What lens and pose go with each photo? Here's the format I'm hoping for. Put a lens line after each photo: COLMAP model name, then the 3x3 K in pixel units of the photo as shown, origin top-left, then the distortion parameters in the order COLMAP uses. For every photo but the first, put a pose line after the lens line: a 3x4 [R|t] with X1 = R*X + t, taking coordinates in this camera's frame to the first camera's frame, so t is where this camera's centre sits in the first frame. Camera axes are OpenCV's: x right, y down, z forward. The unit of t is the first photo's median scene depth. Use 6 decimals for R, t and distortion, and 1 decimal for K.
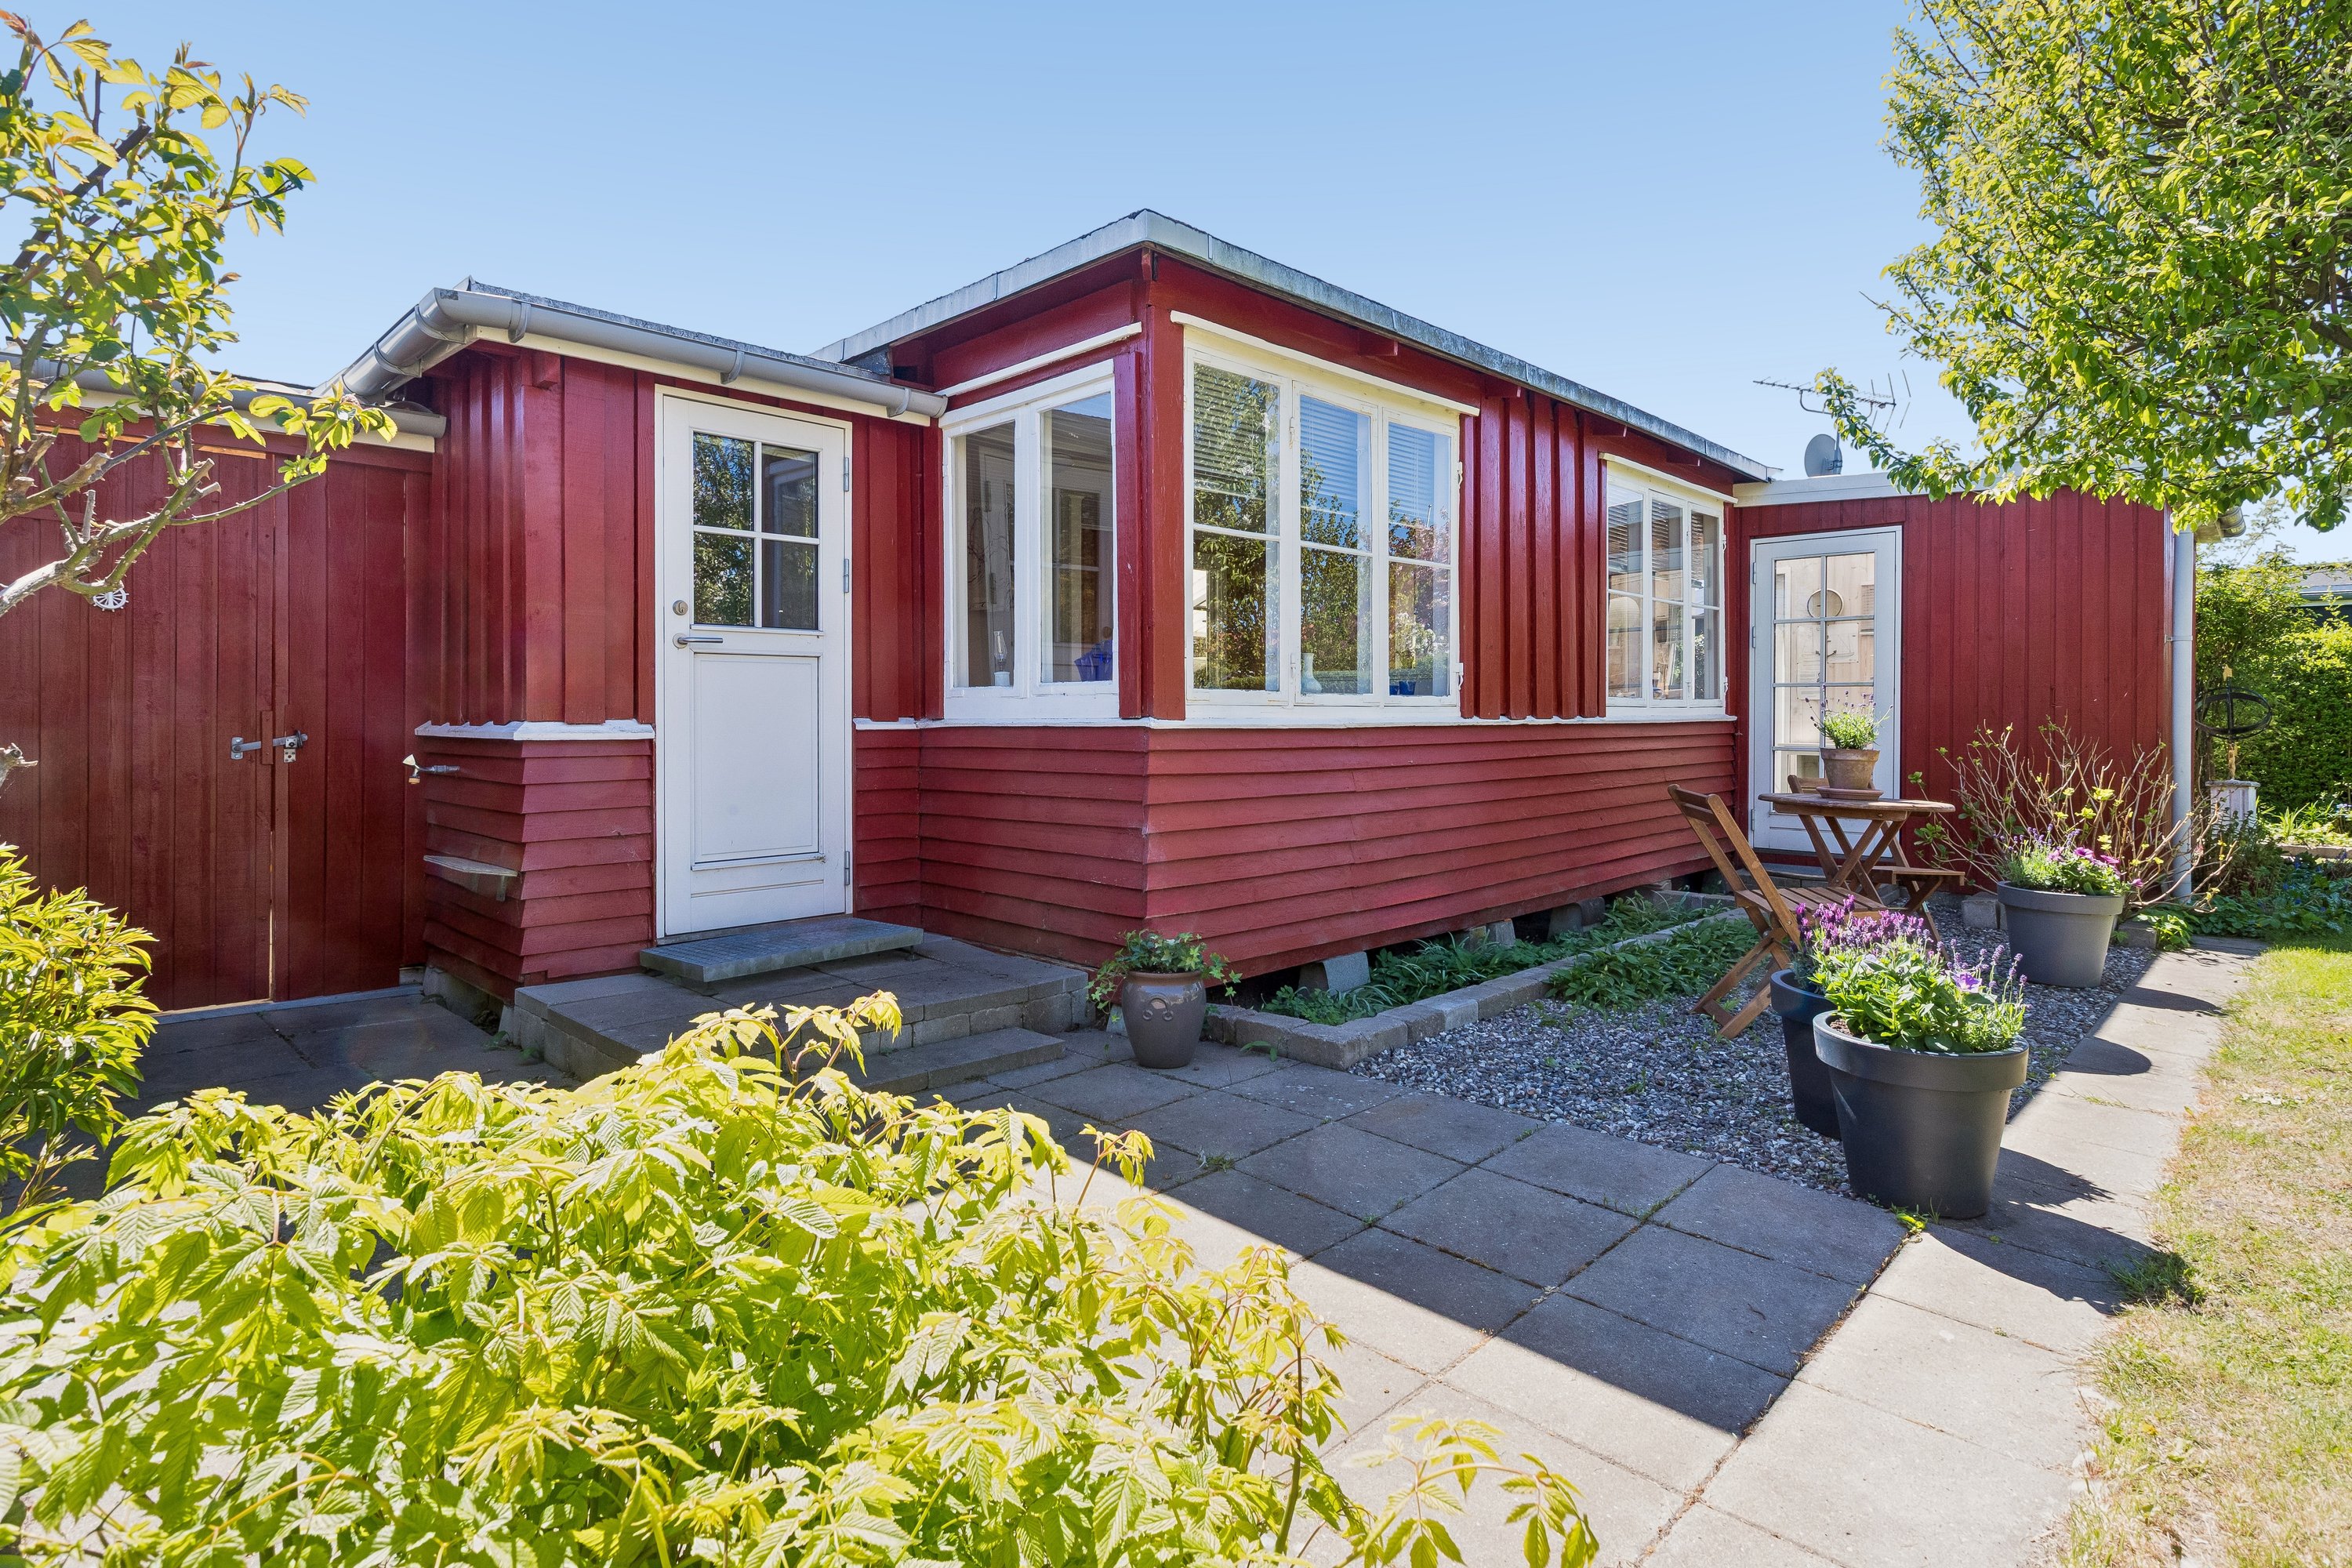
lens RADIAL K [[1185.2, 0, 1177.5], [0, 1185.2, 706.1], [0, 0, 1]] dist [-0.000282, -0.000005]
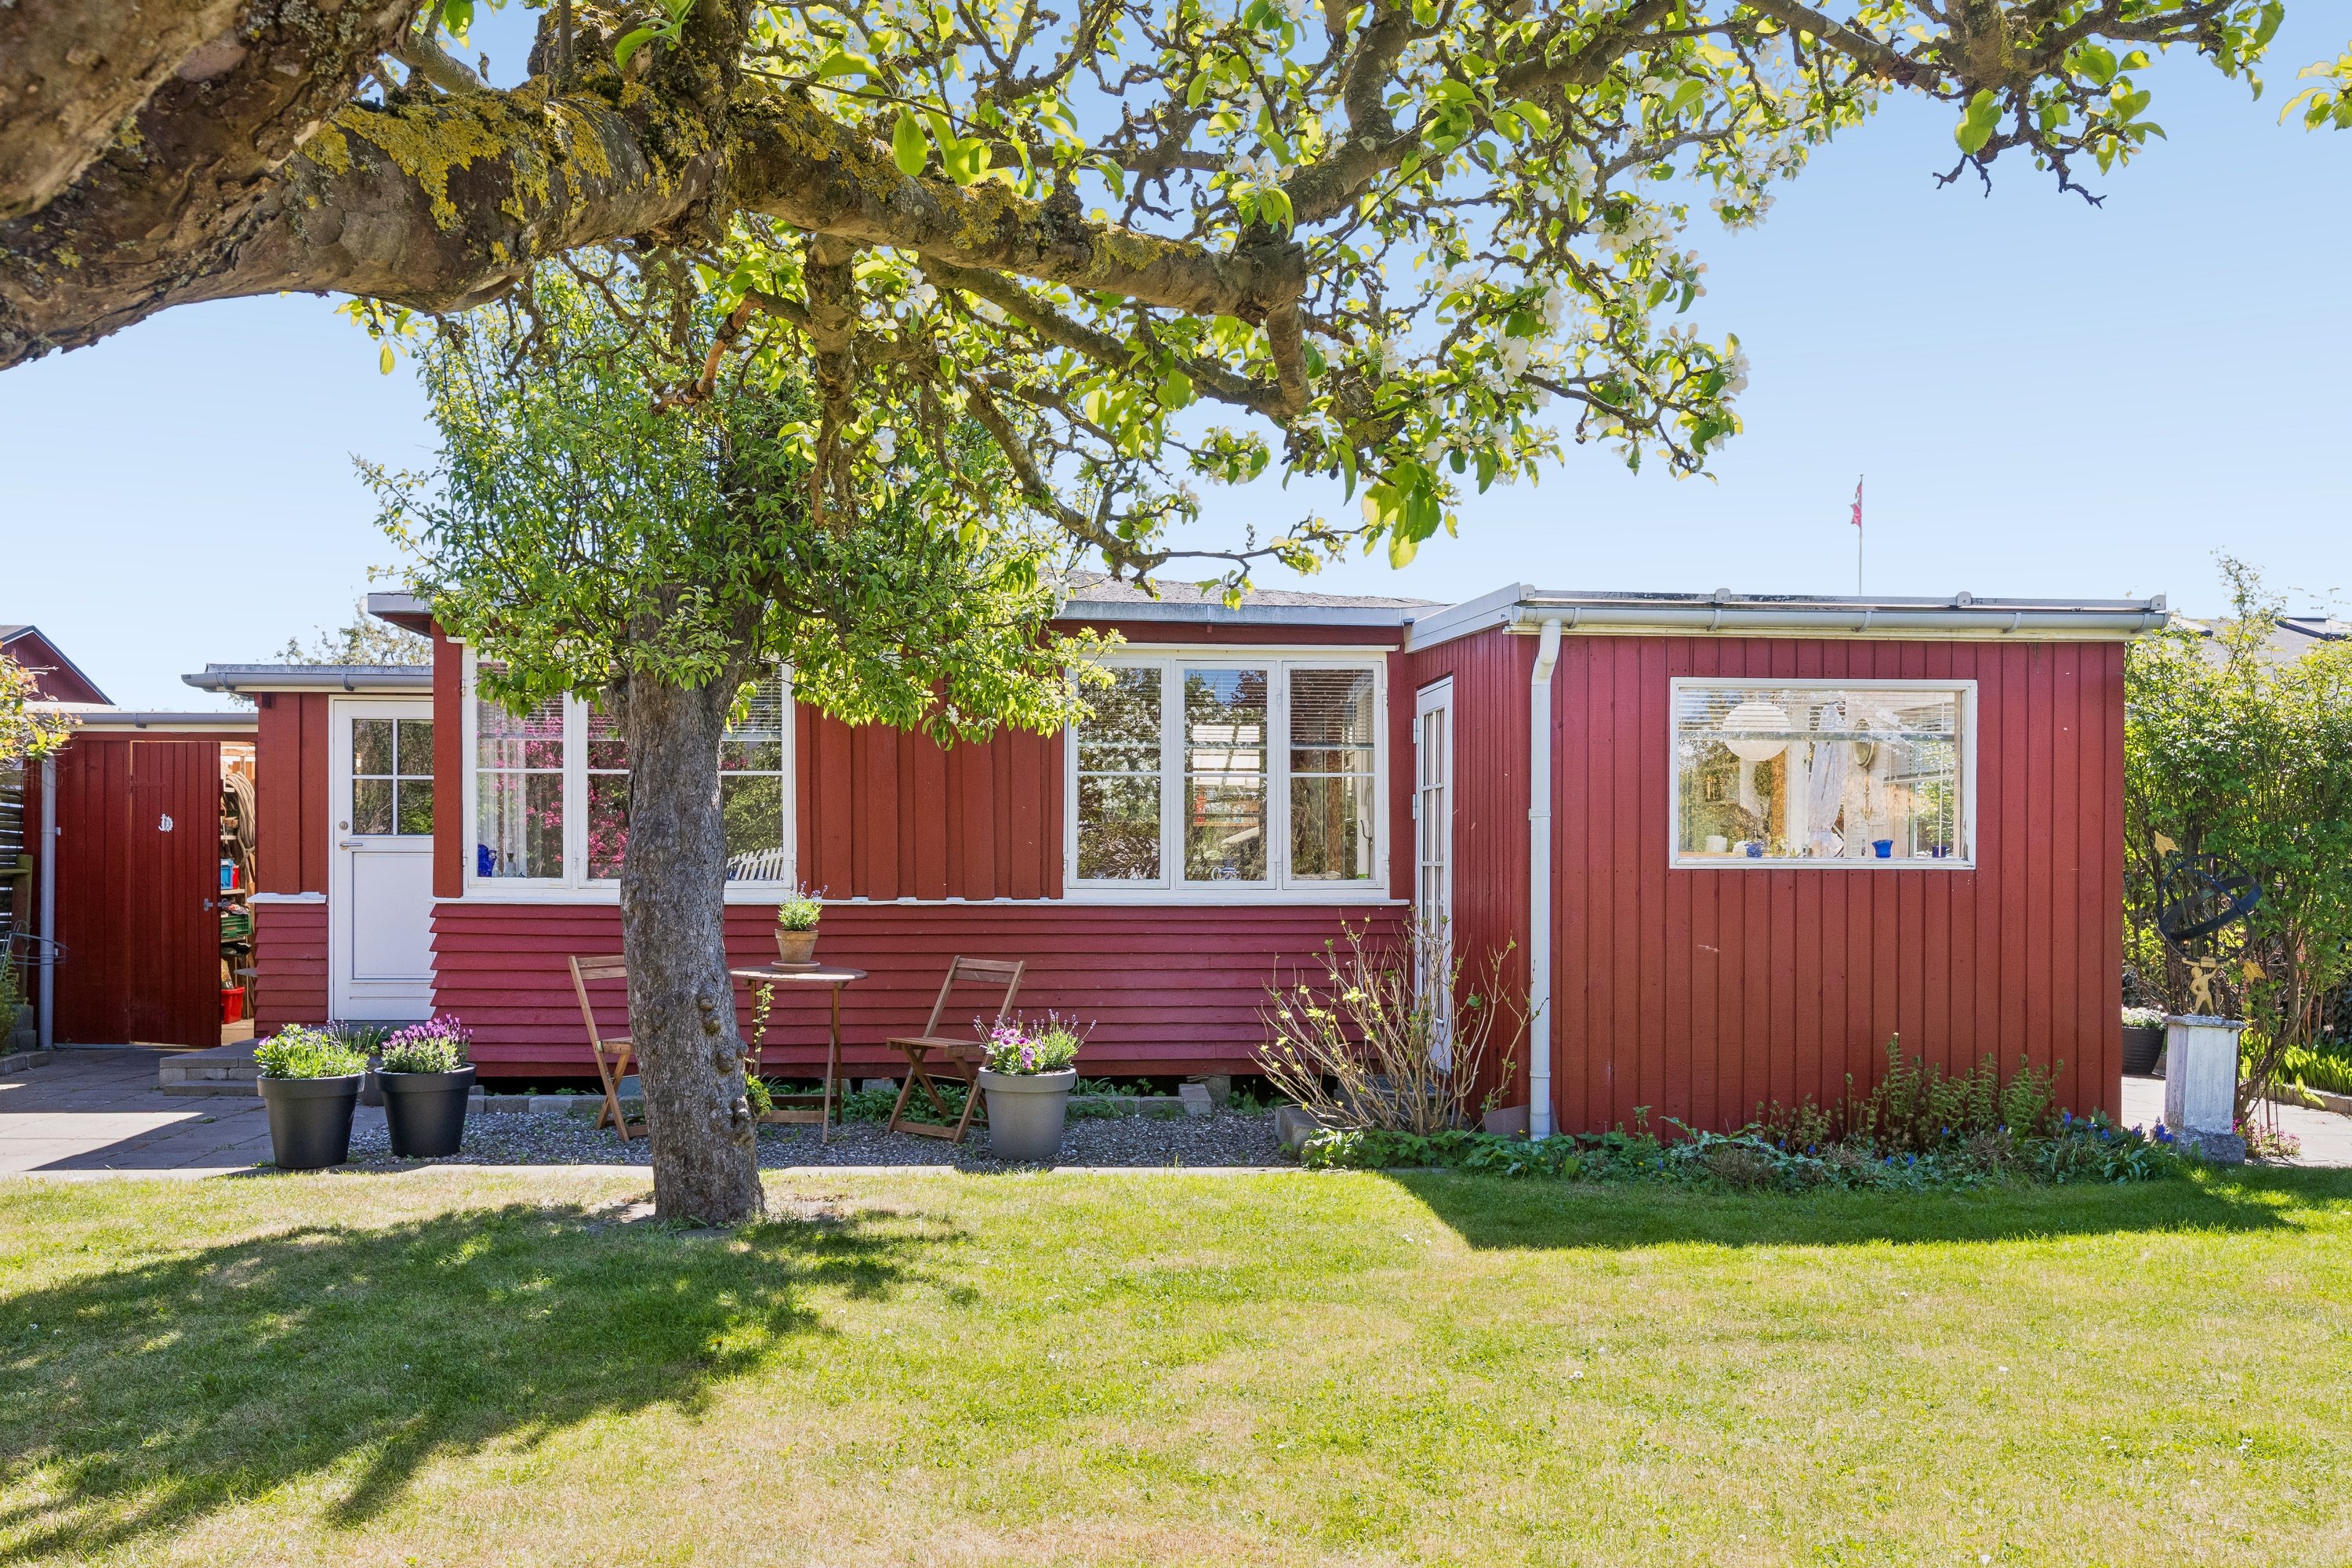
lens RADIAL K [[1852.6, 0, 1173.4], [0, 1852.6, 876.0], [0, 0, 1]] dist [0.000781, 0.000313]
pose [[0.743505, 0.005655, -0.668707, 1.906298], [-0.002614, 0.999981, 0.005550, -0.025126], [0.668726, -0.002378, 0.743505, -0.143301]]
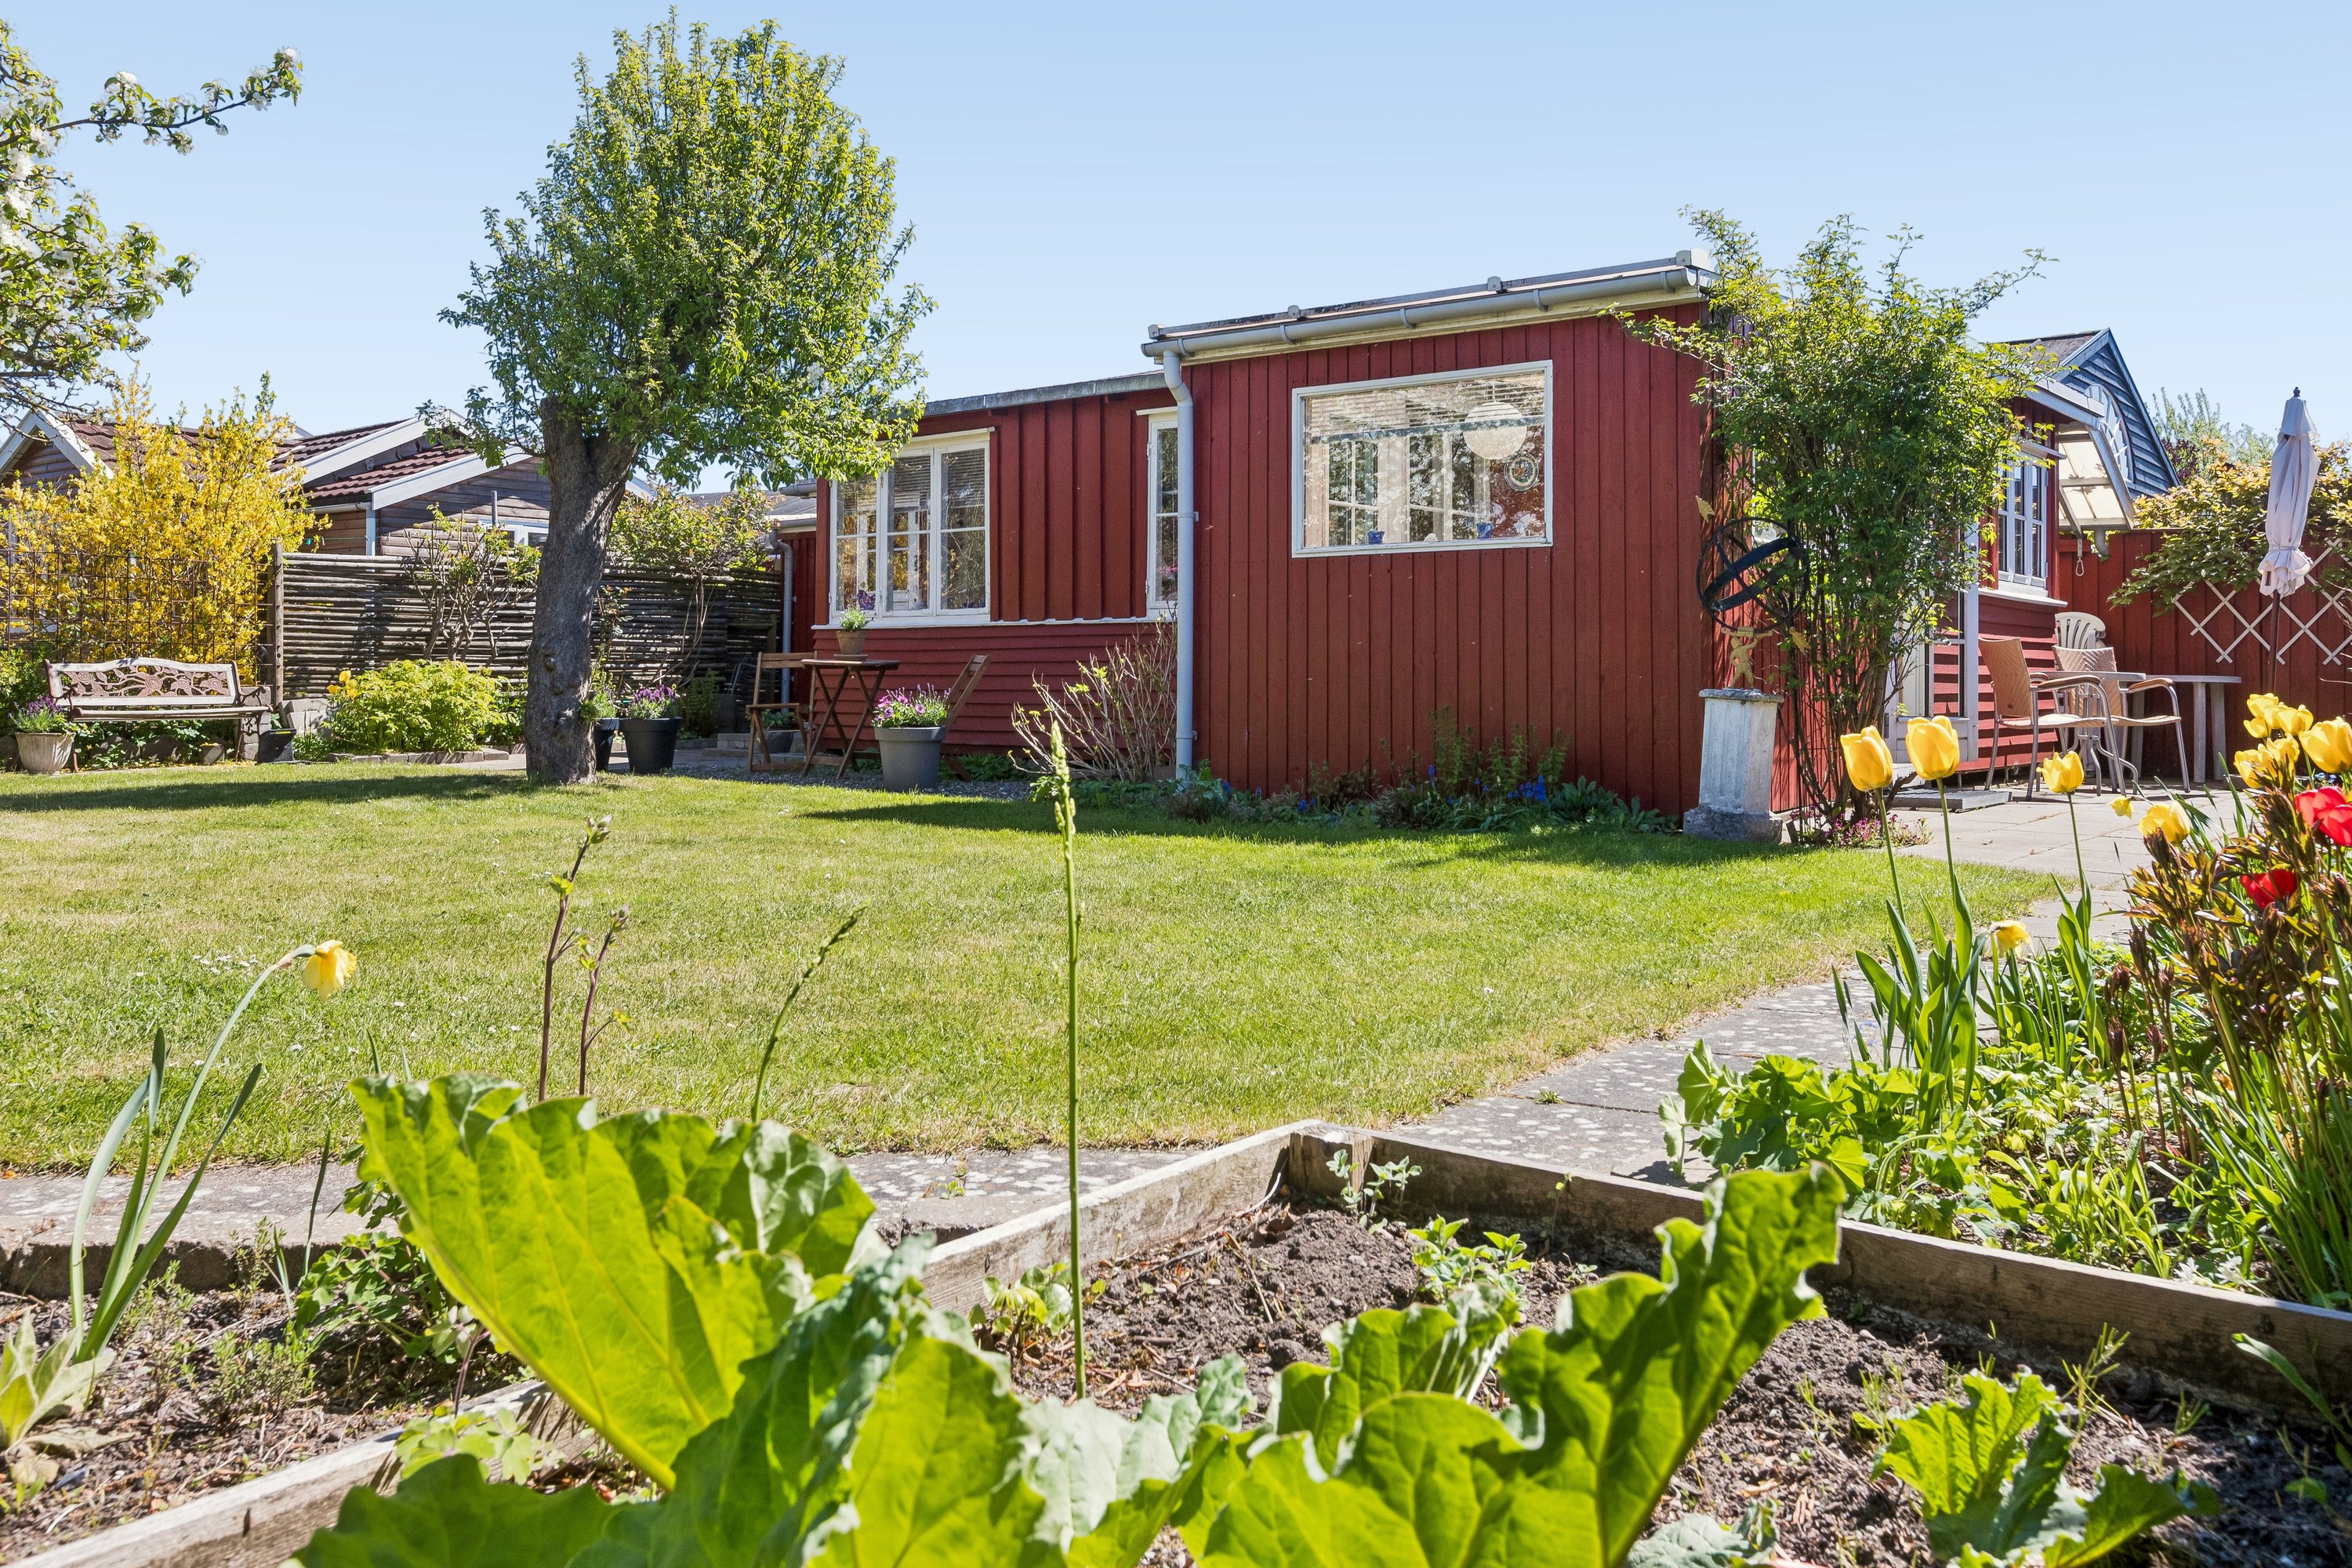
lens RADIAL K [[1867.8, 0, 1183.5], [0, 1867.8, 670.0], [0, 0, 1]] dist [-0.001416, -0.000119]
pose [[0.107805, -0.009079, -0.994131, 2.983301], [-0.003639, 0.999948, -0.009527, 0.106904], [0.994165, 0.004644, 0.107766, 1.062238]]
